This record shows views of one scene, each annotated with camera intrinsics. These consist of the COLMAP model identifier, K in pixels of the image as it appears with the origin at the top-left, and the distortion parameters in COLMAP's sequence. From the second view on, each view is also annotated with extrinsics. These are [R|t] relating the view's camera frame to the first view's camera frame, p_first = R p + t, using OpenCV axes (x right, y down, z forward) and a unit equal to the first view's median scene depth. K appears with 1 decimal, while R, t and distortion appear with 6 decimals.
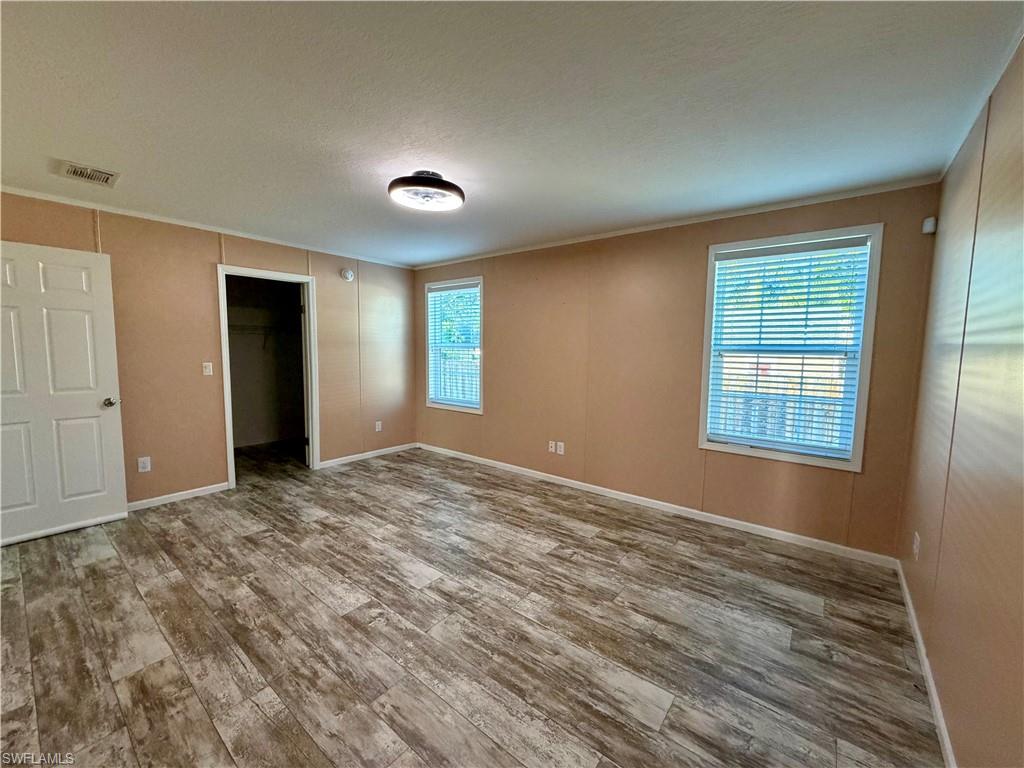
lens RADIAL K [[418.6, 0, 508.8], [0, 418.6, 352.3], [0, 0, 1]] dist [0.005172, -0.000005]
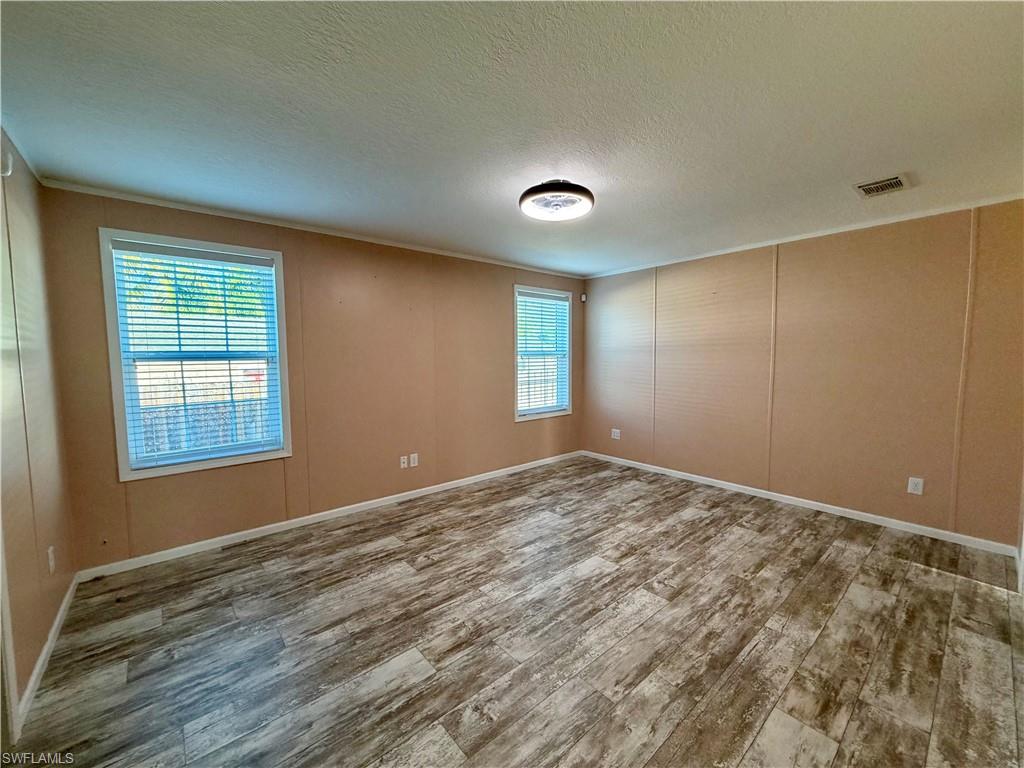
lens RADIAL K [[409.4, 0, 507.9], [0, 409.4, 385.7], [0, 0, 1]] dist [0.006860, 0.000294]
pose [[0.177091, -0.085240, 0.980496, -1.043405], [0.021522, 0.996340, 0.082731, -0.023153], [-0.983959, 0.006452, 0.178278, 0.862262]]
